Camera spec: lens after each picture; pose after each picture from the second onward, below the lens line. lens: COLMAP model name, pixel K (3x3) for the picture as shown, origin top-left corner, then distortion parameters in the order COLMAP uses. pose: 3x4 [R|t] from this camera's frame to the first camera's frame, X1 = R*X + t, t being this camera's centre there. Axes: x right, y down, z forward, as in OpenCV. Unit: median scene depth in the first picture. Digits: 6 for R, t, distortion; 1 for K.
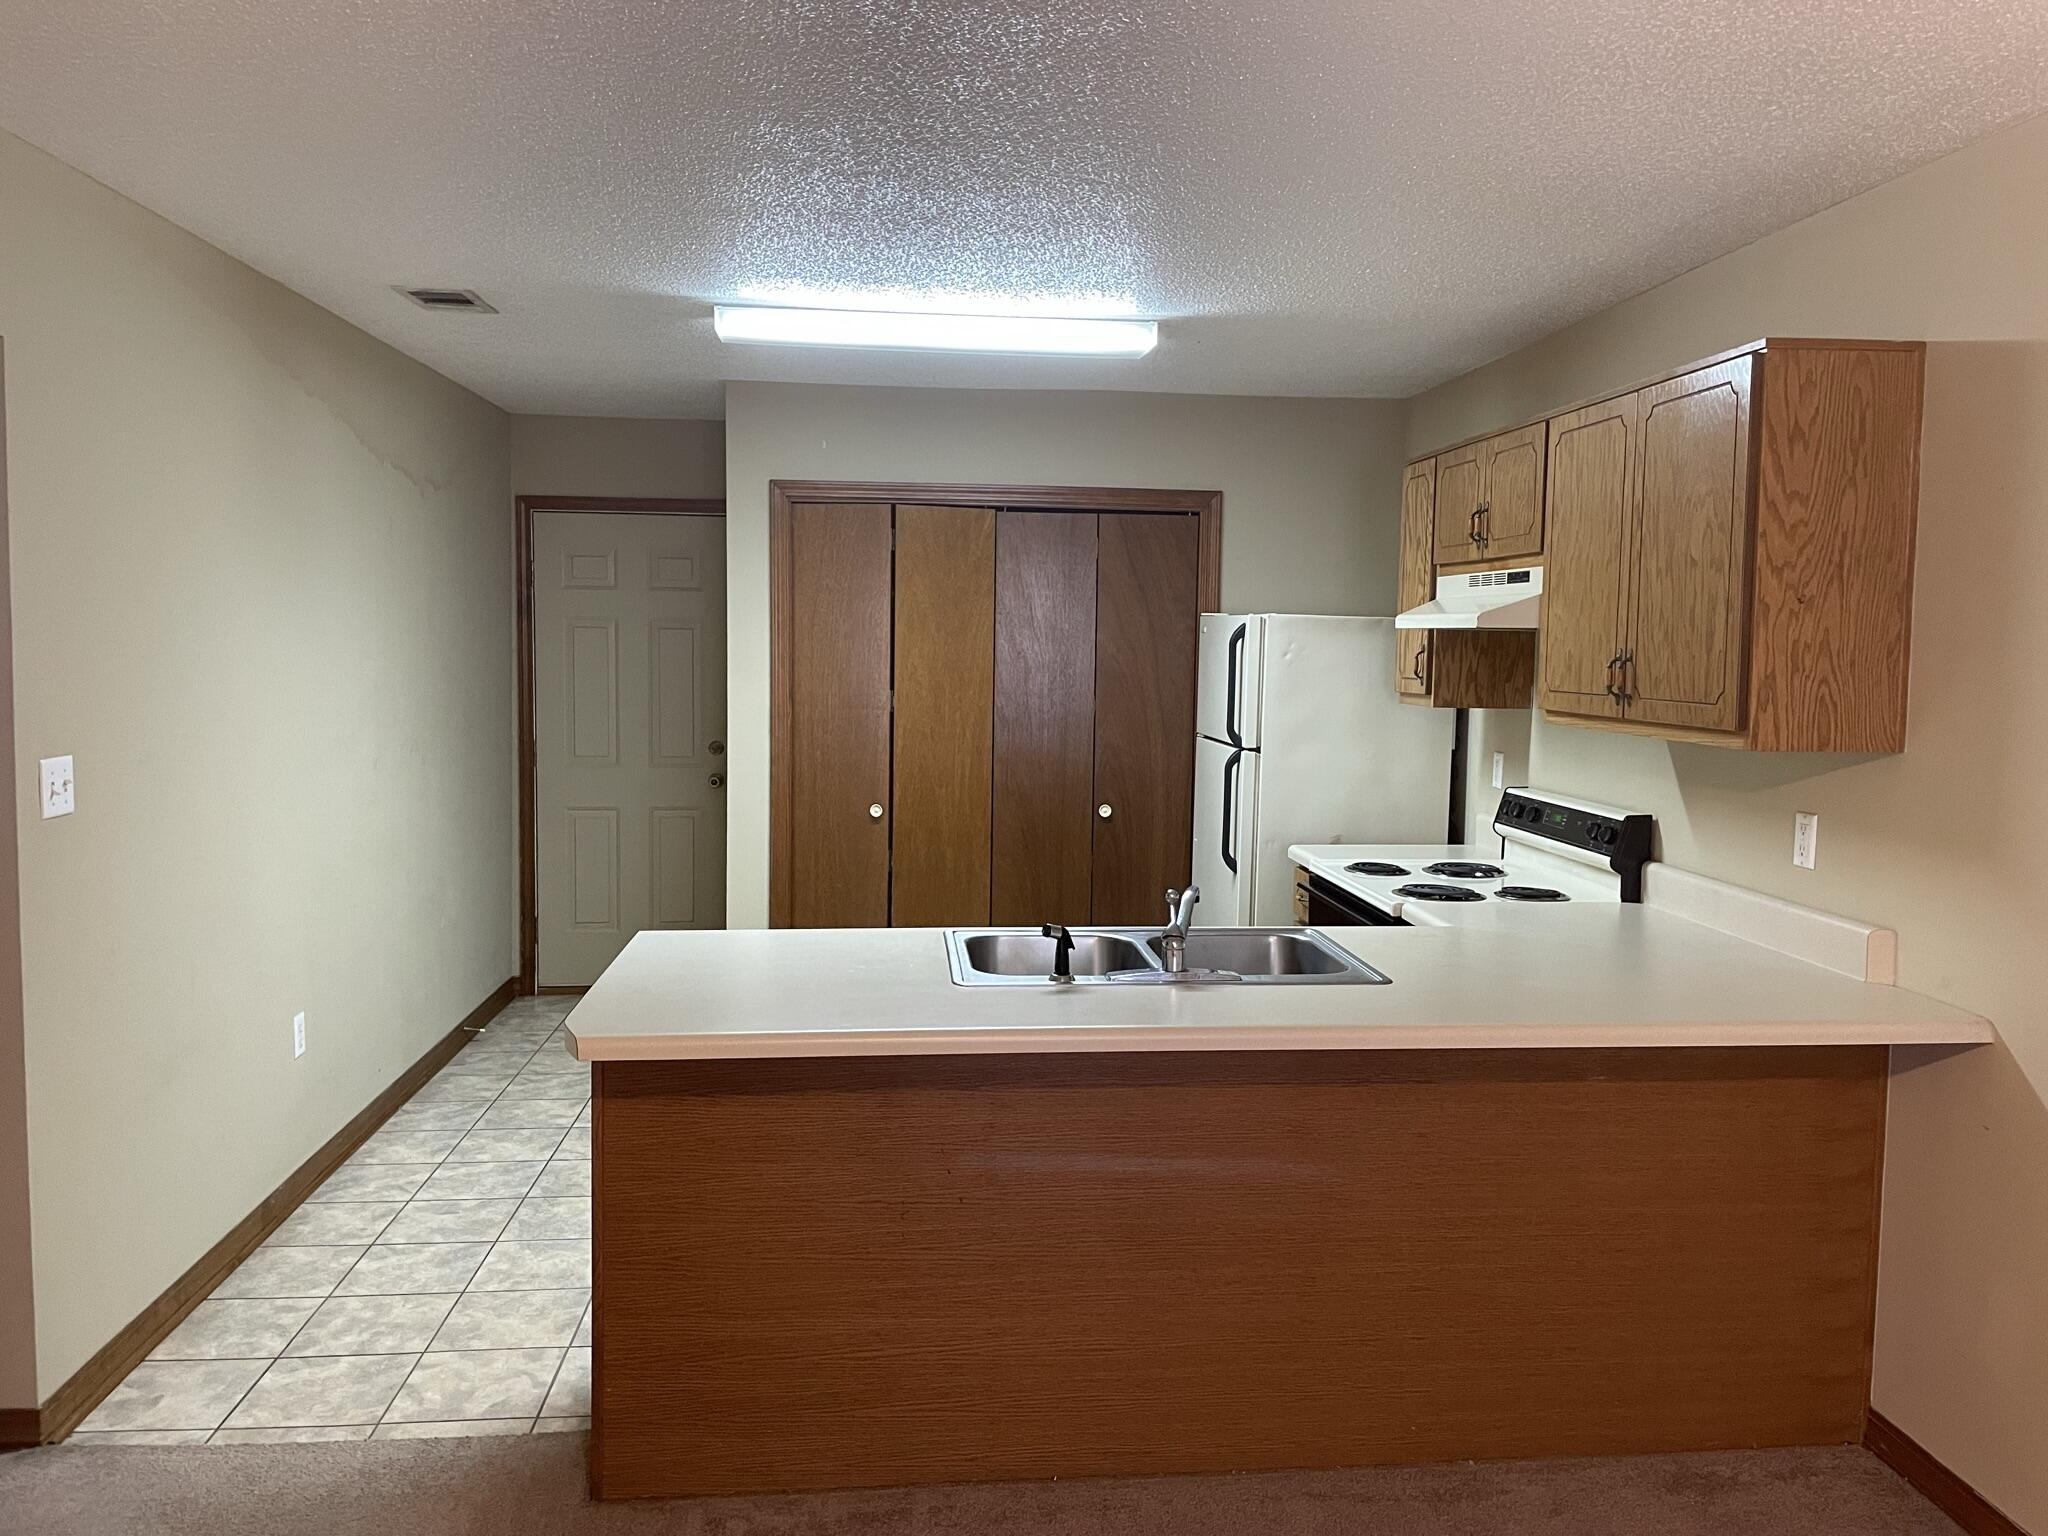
lens RADIAL K [[1550.1, 0, 1024.0], [0, 1550.1, 768.0], [0, 0, 1]] dist [0.006558, -0.002710]
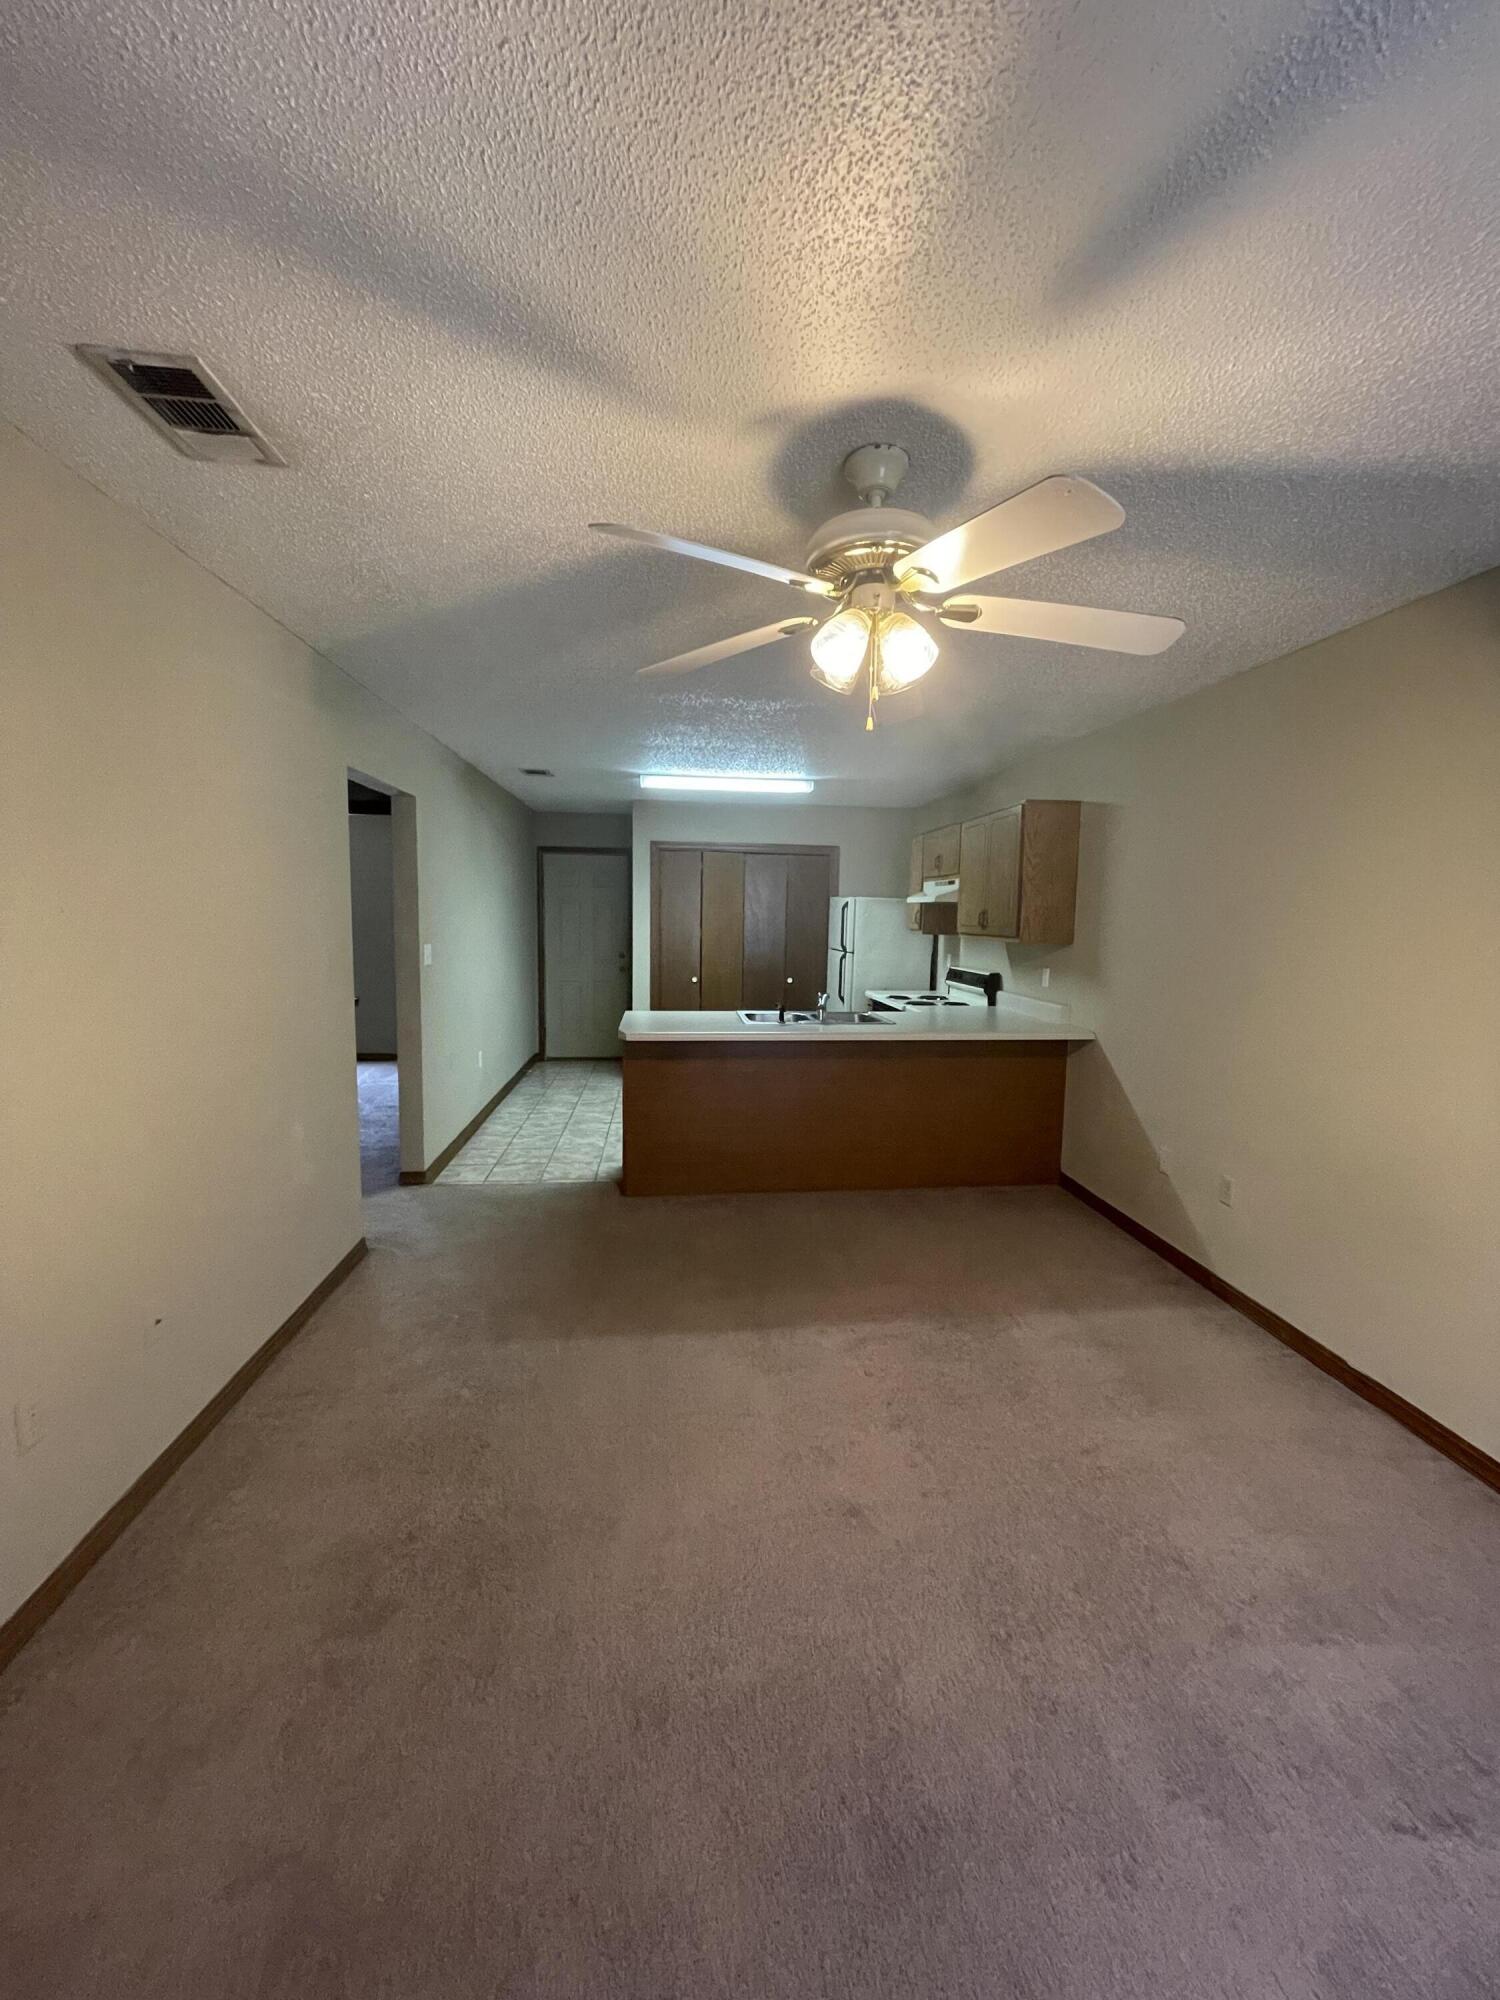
lens RADIAL K [[800.4, 0, 750.0], [0, 800.4, 1000.0], [0, 0, 1]] dist [-0.000289, 0.000003]
pose [[0.999897, 0.001051, 0.014300, -0.039894], [-0.001390, 0.999718, 0.023697, 0.043517], [-0.014271, -0.023714, 0.999617, -0.349755]]
